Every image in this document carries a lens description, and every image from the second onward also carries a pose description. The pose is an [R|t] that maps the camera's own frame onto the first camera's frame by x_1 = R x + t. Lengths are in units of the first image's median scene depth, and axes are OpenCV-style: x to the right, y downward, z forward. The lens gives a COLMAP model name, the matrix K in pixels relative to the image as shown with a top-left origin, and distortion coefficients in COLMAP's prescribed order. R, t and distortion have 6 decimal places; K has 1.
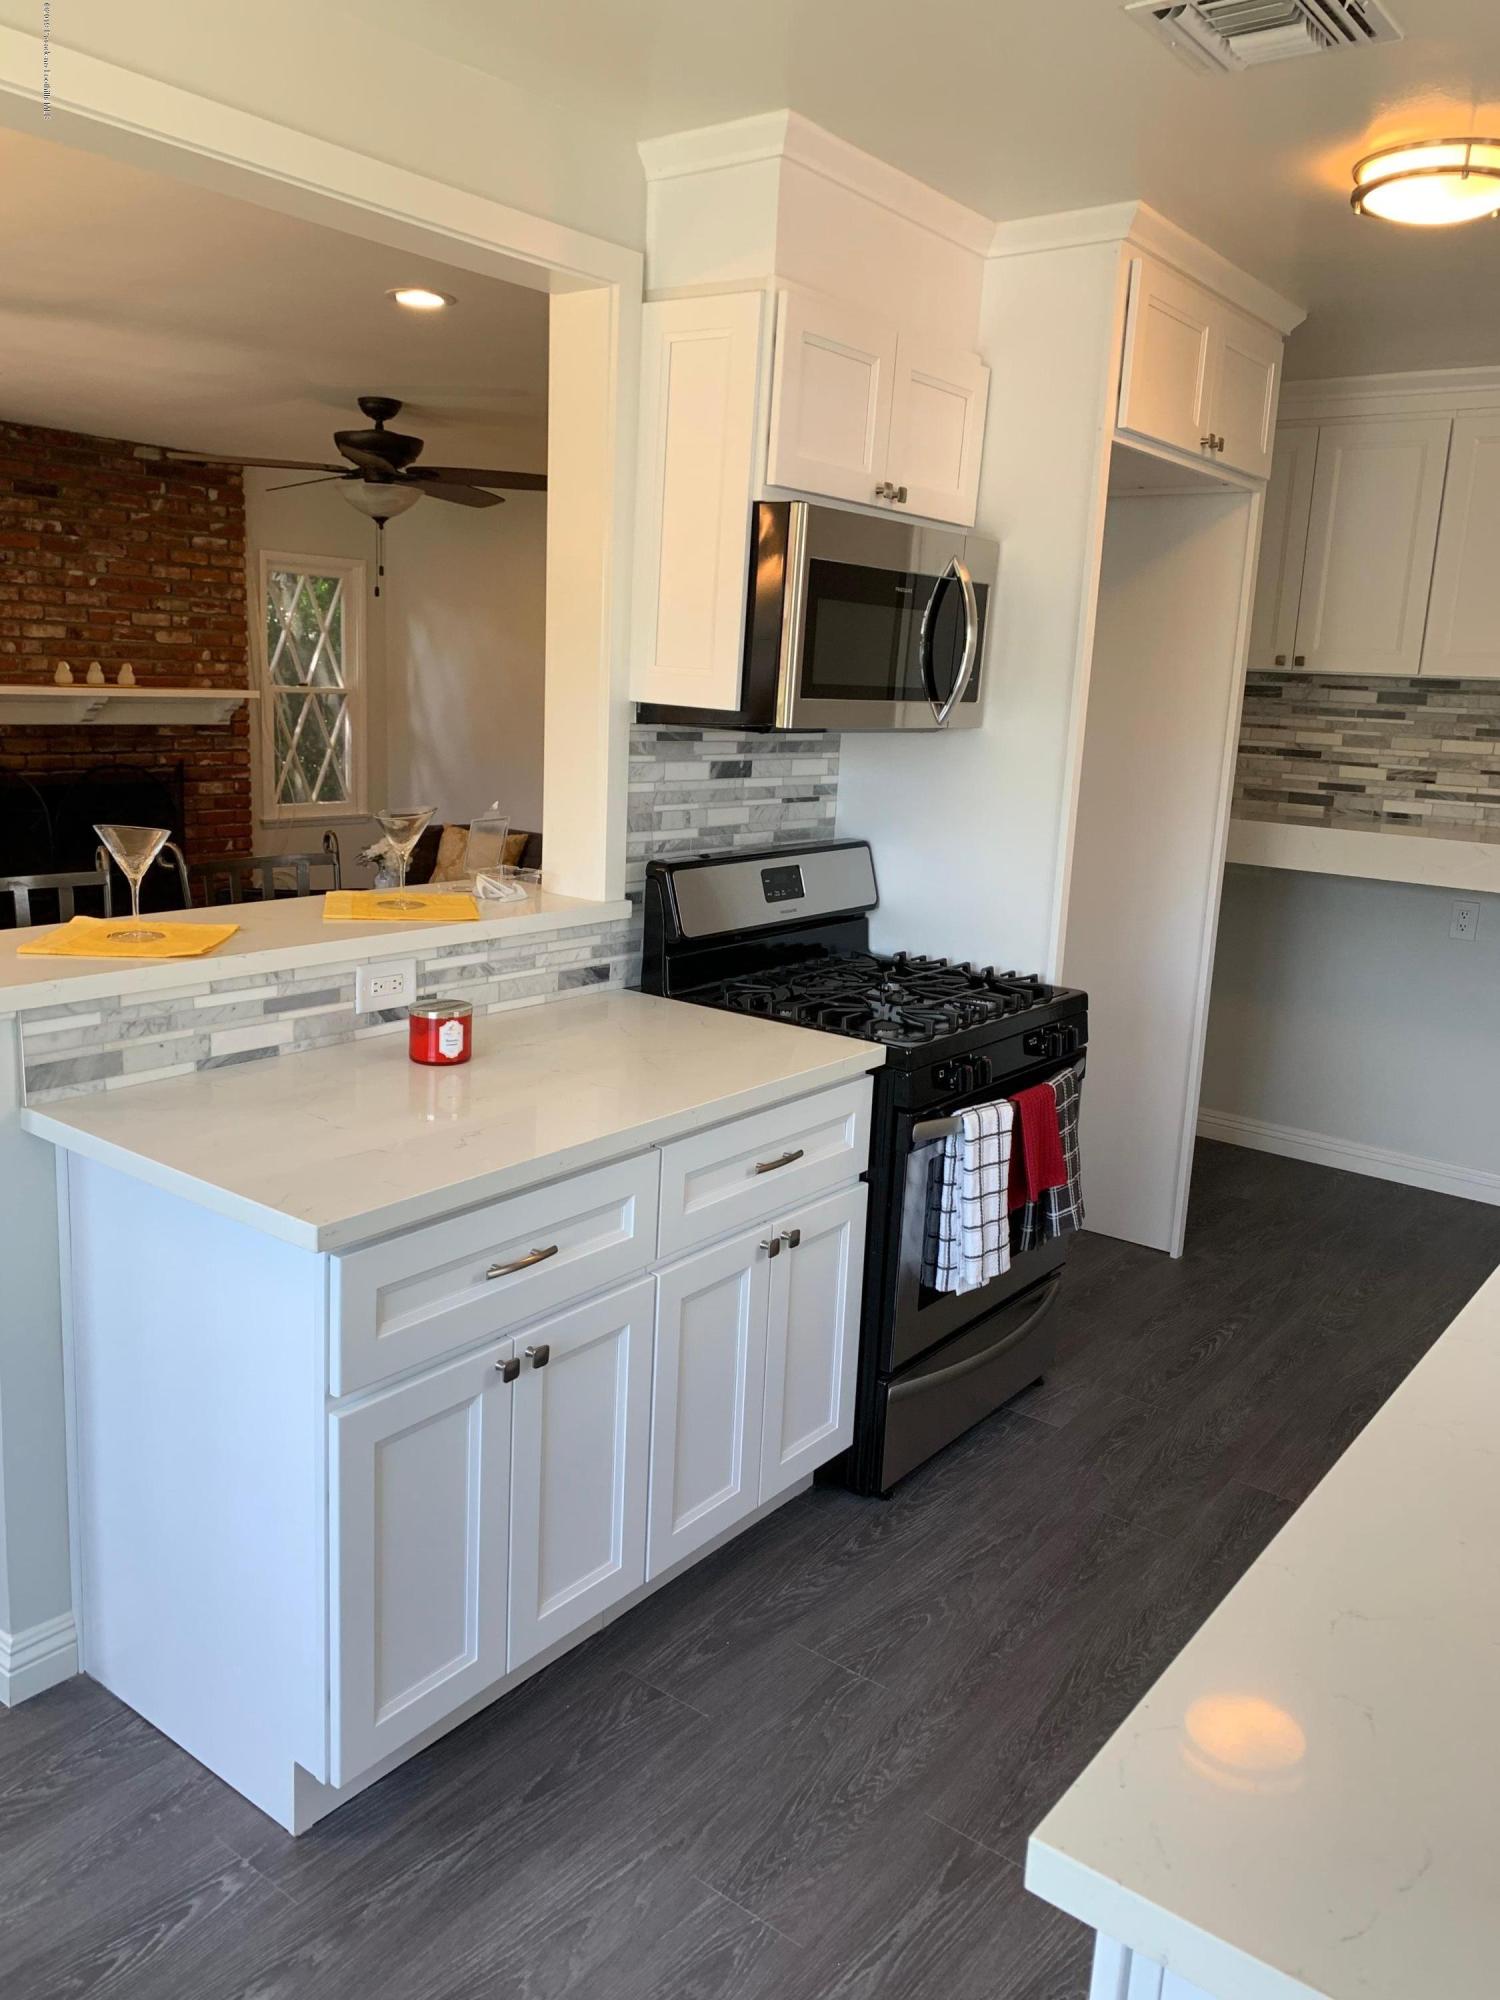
lens RADIAL K [[1535.0, 0, 734.6], [0, 1535.0, 988.7], [0, 0, 1]] dist [0.025255, -0.005453]
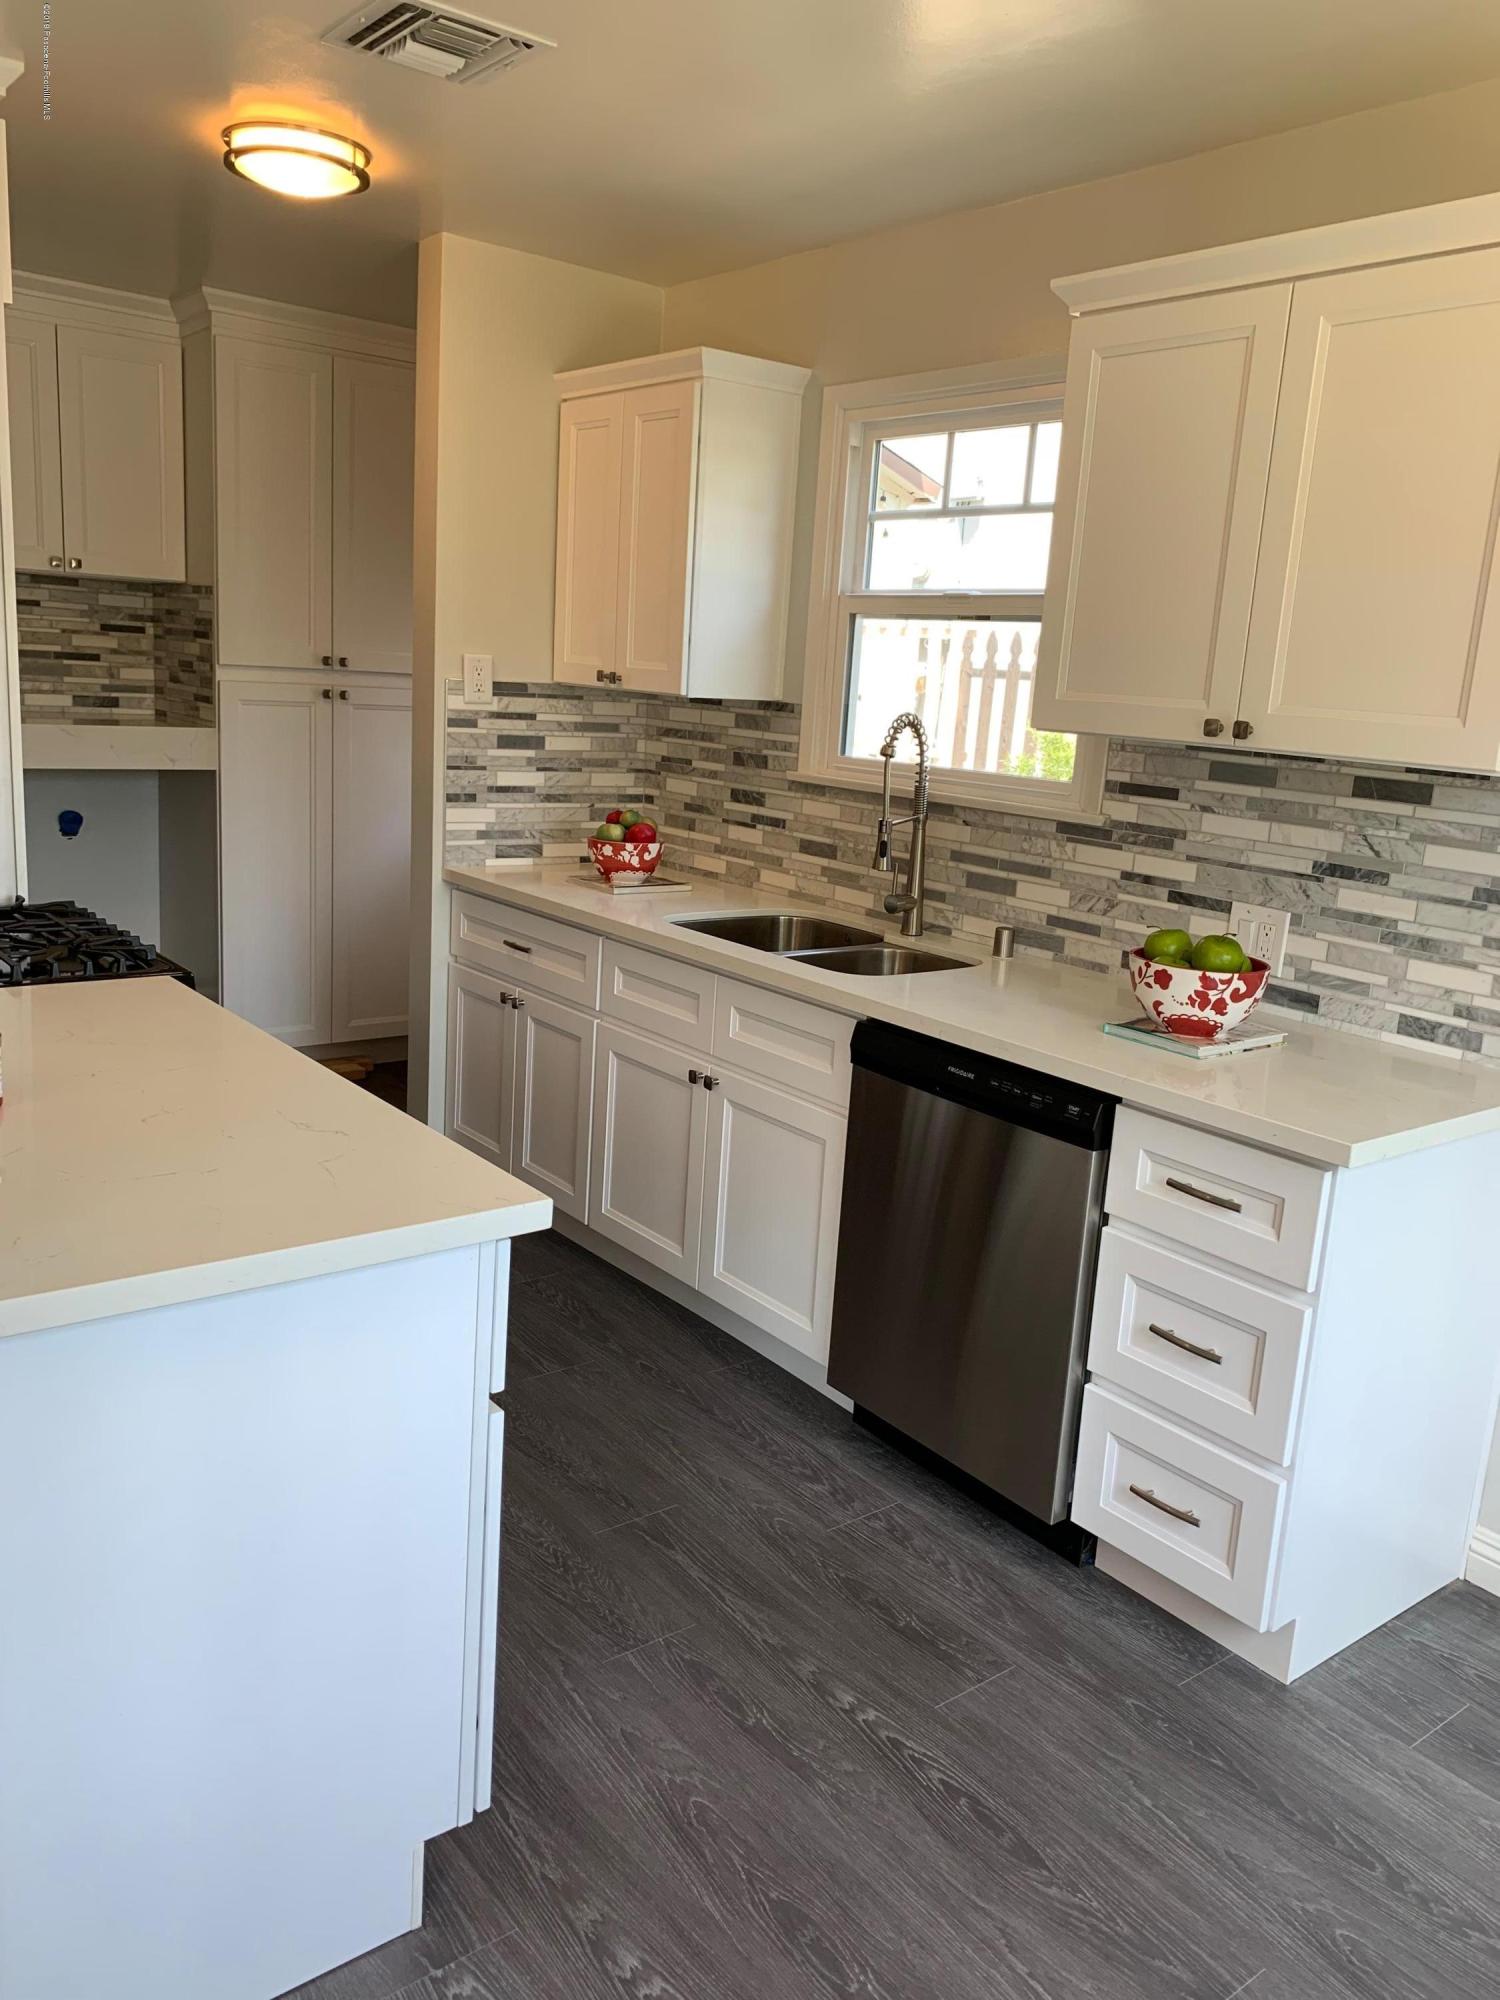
lens RADIAL K [[1535.0, 0, 734.6], [0, 1535.0, 988.7], [0, 0, 1]] dist [0.025255, -0.005453]
pose [[0.249748, -0.226631, 0.941416, -0.957001], [0.147732, 0.969761, 0.194262, -0.120950], [-0.956975, 0.090561, 0.275677, 0.535185]]
